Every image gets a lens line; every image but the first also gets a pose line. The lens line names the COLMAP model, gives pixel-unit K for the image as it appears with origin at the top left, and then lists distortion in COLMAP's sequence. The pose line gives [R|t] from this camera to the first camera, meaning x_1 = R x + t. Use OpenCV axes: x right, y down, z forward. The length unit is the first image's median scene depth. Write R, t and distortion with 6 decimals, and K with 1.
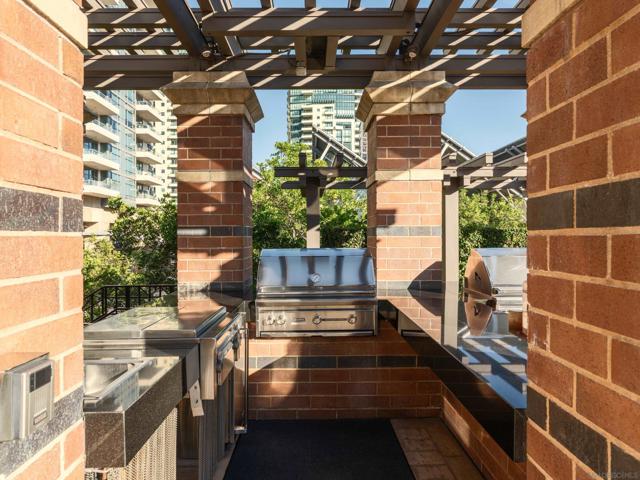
lens RADIAL K [[397.7, 0, 319.3], [0, 397.7, 239.9], [0, 0, 1]] dist [0.001923, 0.000046]
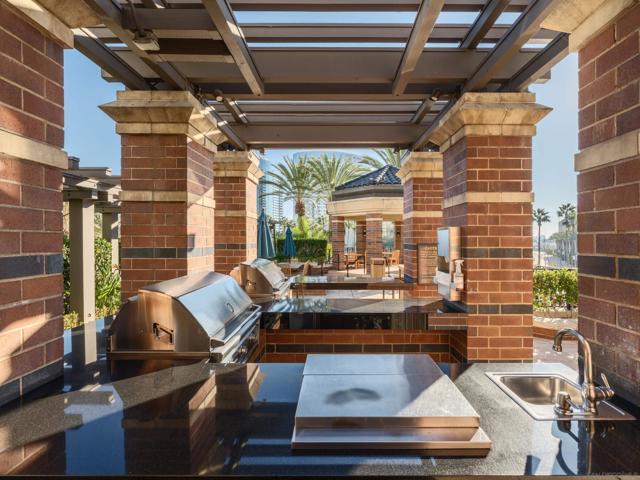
lens RADIAL K [[292.7, 0, 321.5], [0, 292.7, 240.4], [0, 0, 1]] dist [-0.000952, 0.000053]
pose [[0.022032, 0.002544, 0.999754, -0.584048], [0.003787, 0.999989, -0.002628, -0.050369], [-0.999750, 0.003844, 0.022022, 0.649379]]
